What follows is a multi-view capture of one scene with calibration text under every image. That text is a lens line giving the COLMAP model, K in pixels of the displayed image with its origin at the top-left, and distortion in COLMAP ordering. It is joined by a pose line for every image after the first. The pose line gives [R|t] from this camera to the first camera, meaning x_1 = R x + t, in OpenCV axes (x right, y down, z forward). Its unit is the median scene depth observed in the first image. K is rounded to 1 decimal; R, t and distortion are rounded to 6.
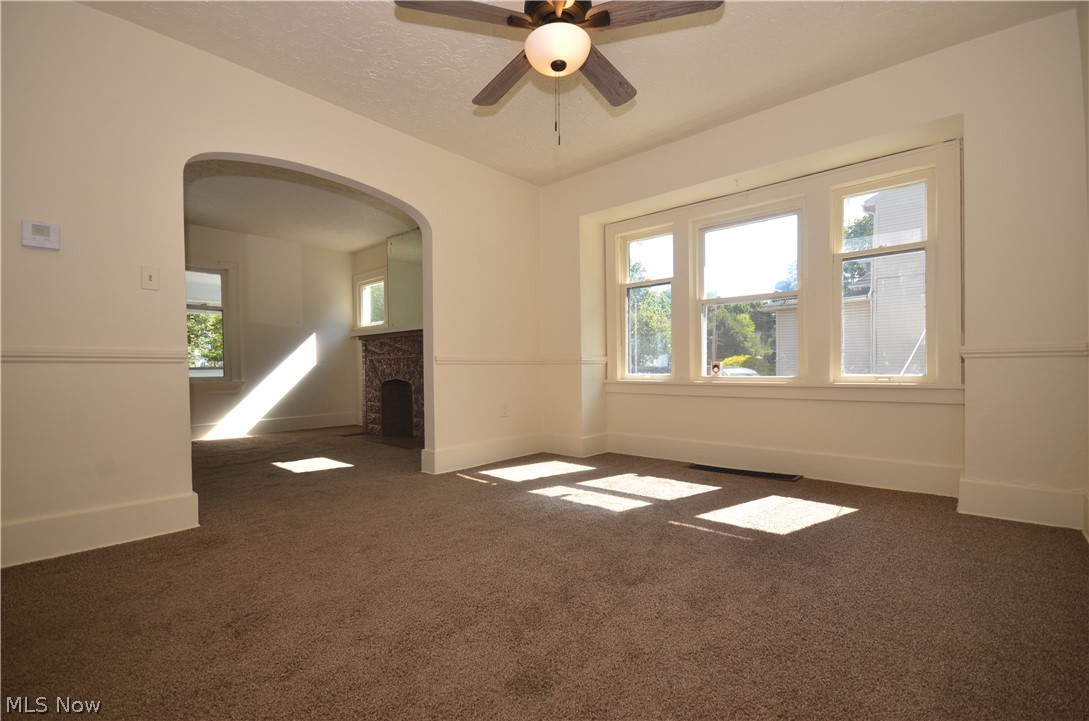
lens RADIAL K [[469.9, 0, 542.2], [0, 469.9, 376.6], [0, 0, 1]] dist [0.013556, -0.015482]
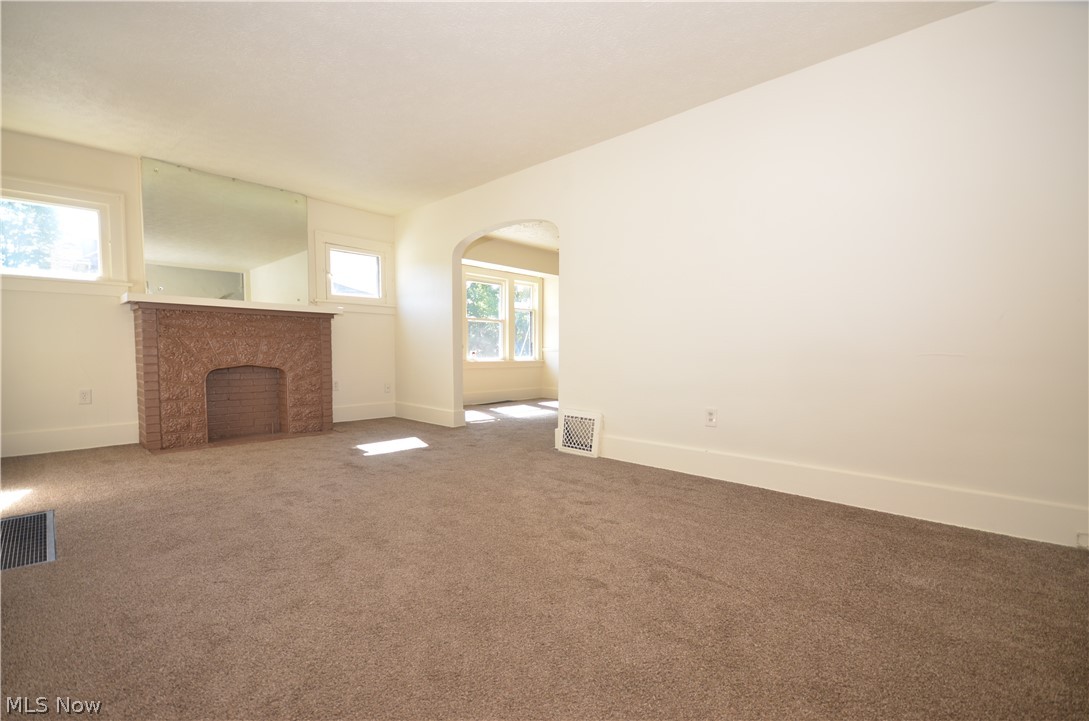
lens RADIAL K [[469.9, 0, 542.2], [0, 469.9, 376.6], [0, 0, 1]] dist [0.013556, -0.015482]
pose [[0.042946, -0.041399, 0.998219, -1.047374], [0.013631, 0.999072, 0.040848, -0.001639], [-0.998984, 0.011853, 0.043471, 0.435583]]
